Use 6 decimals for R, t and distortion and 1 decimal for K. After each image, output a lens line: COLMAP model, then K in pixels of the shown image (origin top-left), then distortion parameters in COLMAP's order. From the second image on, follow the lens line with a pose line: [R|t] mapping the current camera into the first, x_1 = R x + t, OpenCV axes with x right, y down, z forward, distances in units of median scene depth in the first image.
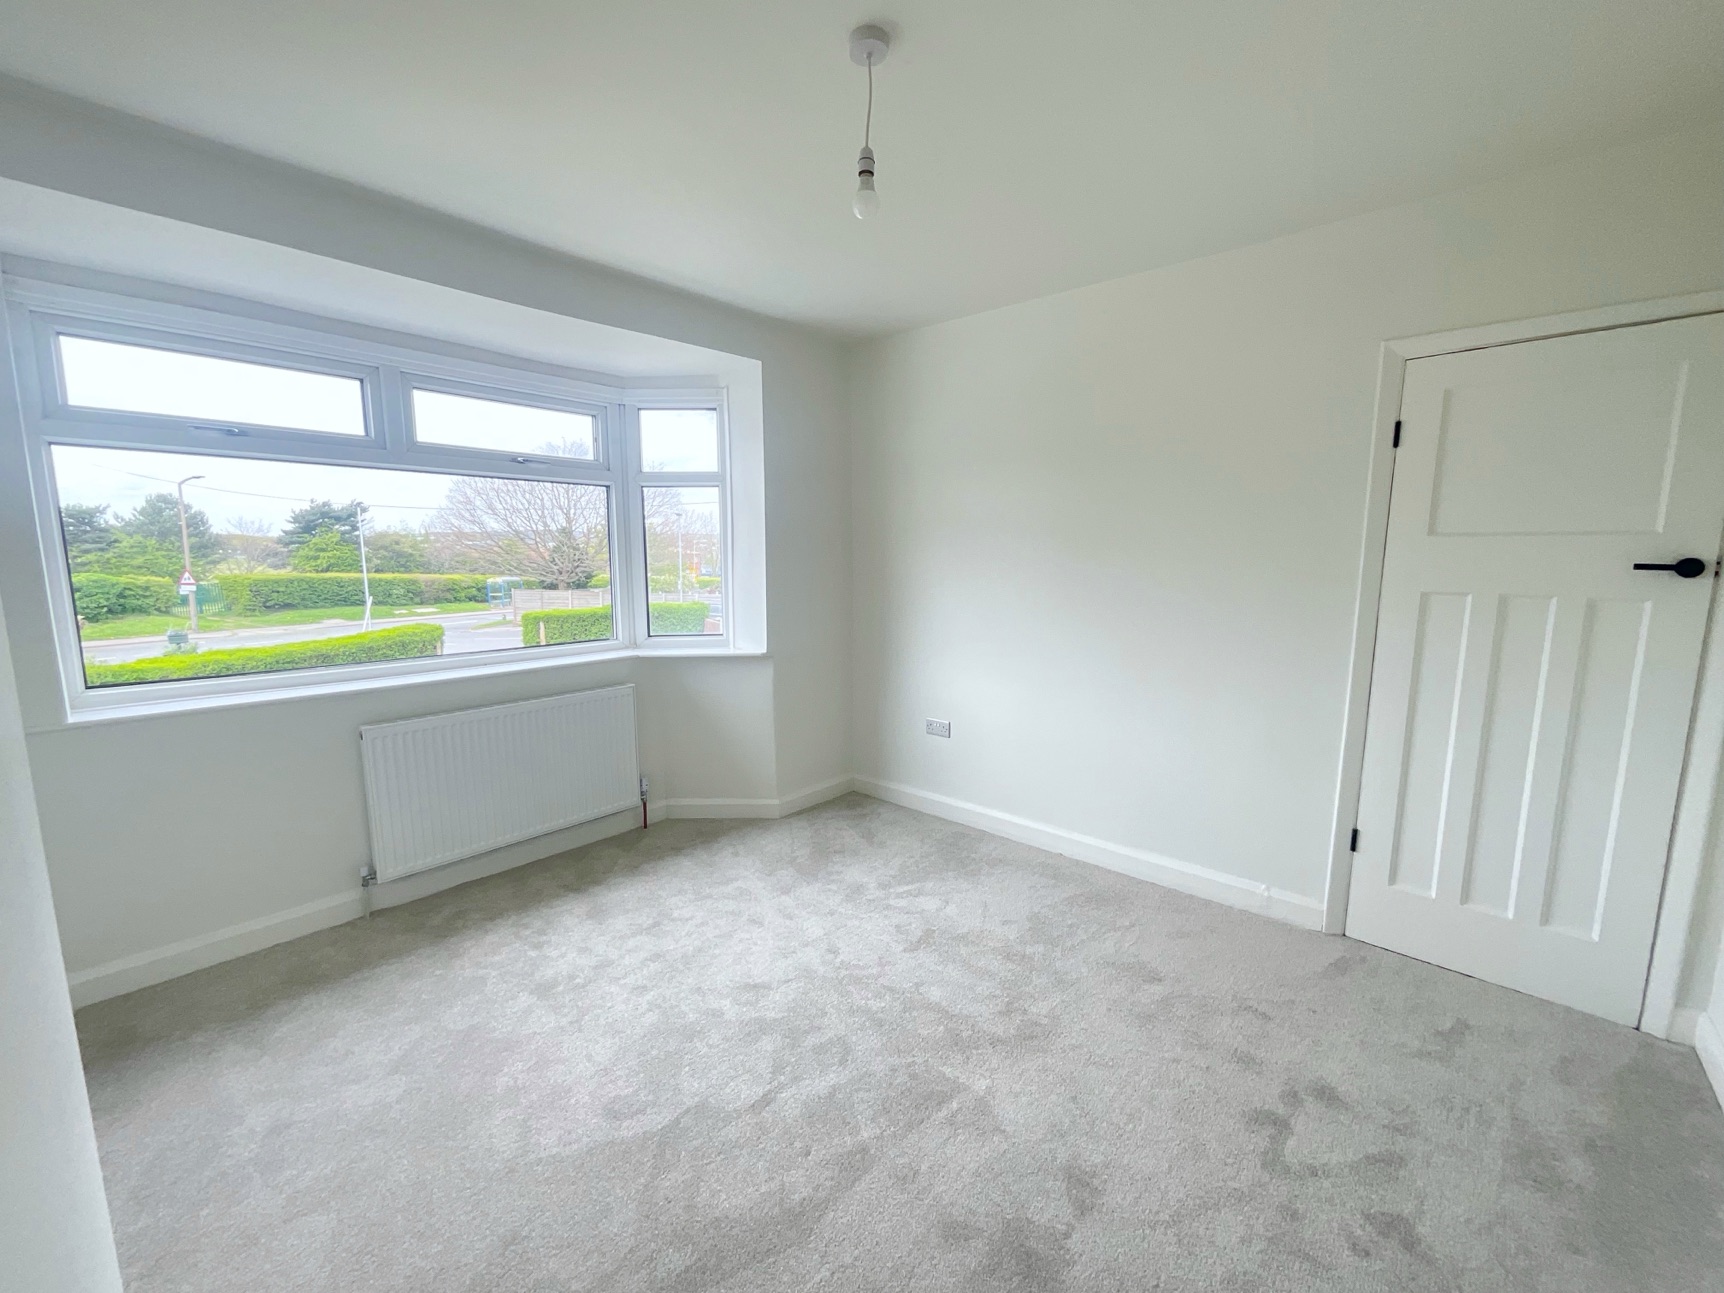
lens RADIAL K [[699.6, 0, 861.3], [0, 699.6, 644.8], [0, 0, 1]] dist [-0.003486, 0.000218]
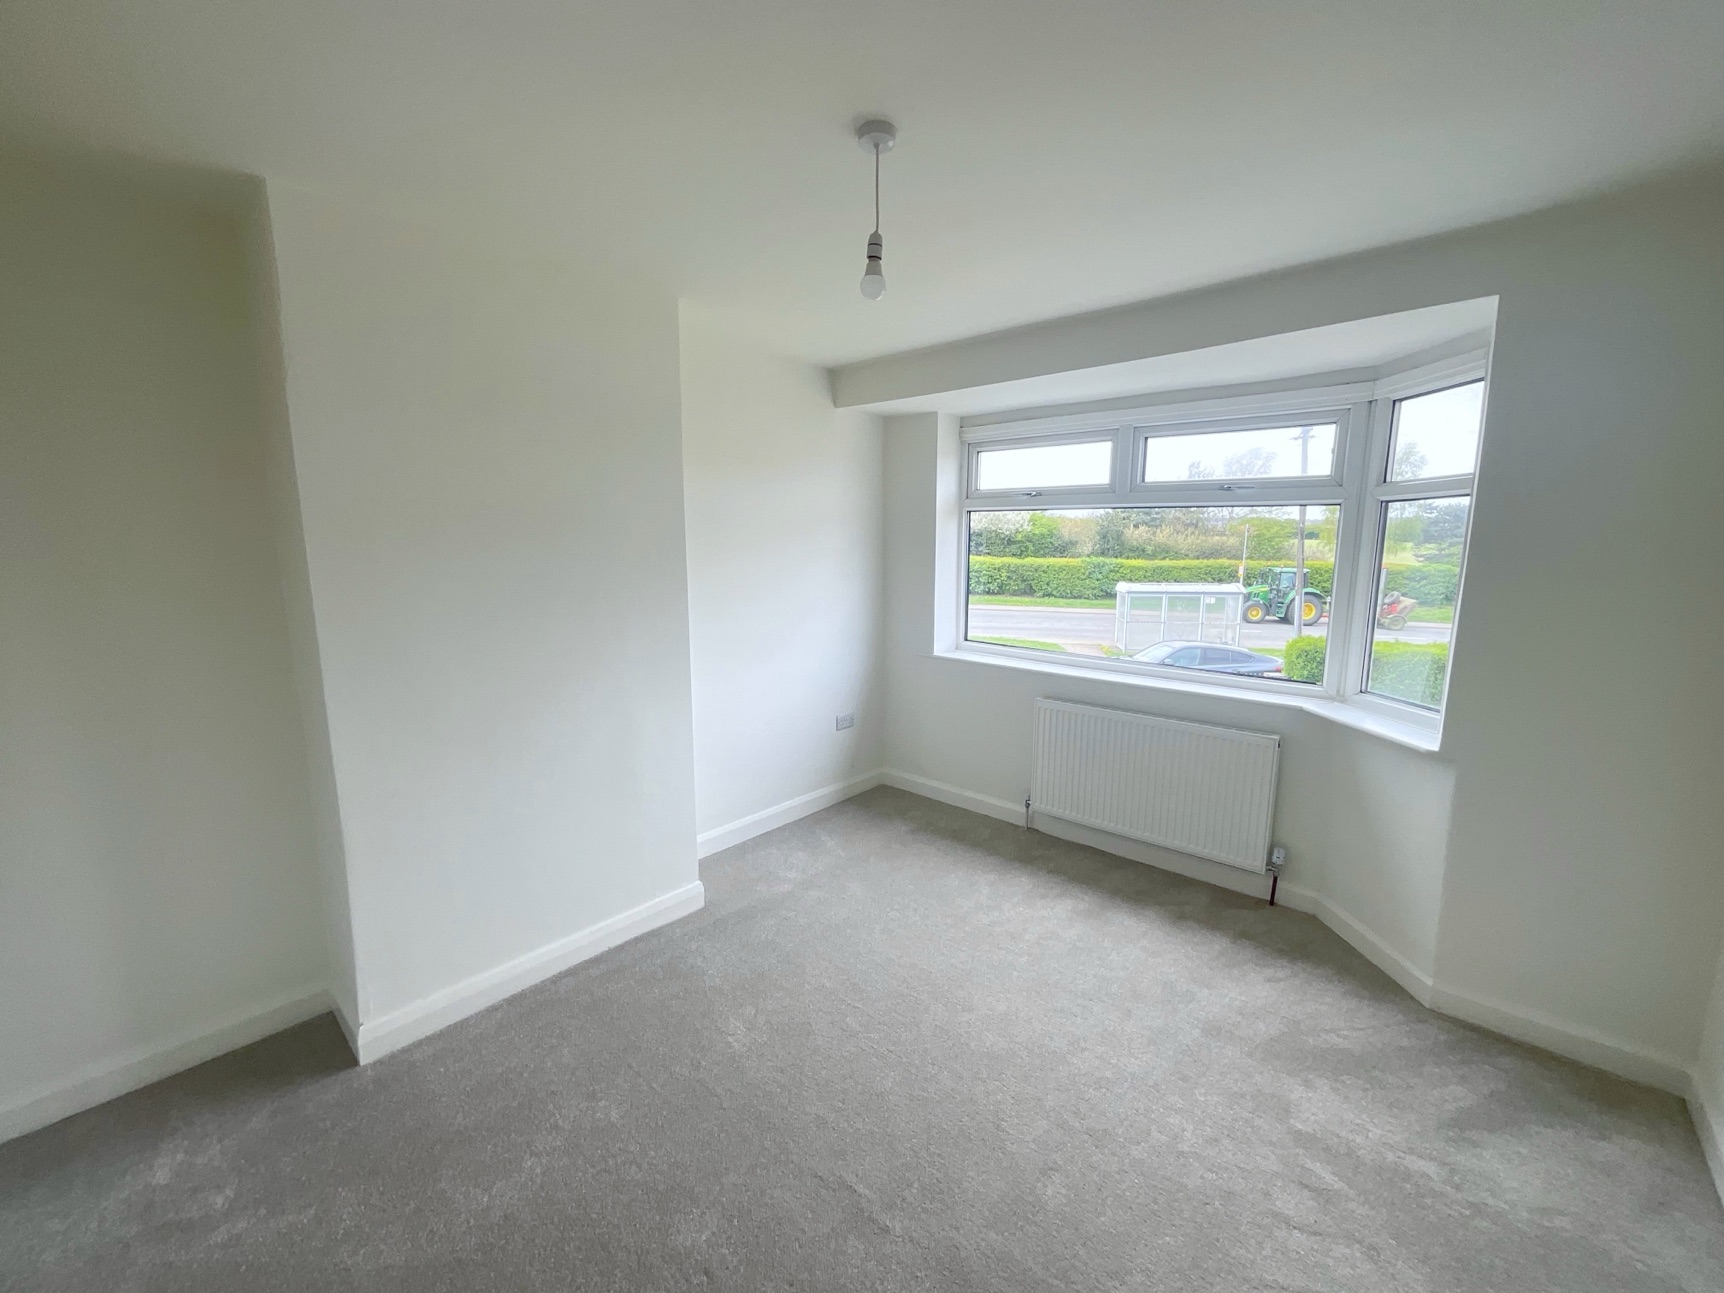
lens RADIAL K [[699.6, 0, 861.3], [0, 699.6, 644.8], [0, 0, 1]] dist [-0.003486, 0.000218]
pose [[0.006771, 0.151763, -0.988394, 0.532067], [-0.137342, 0.979190, 0.149409, -0.119554], [0.990500, 0.134737, 0.027474, 0.479722]]
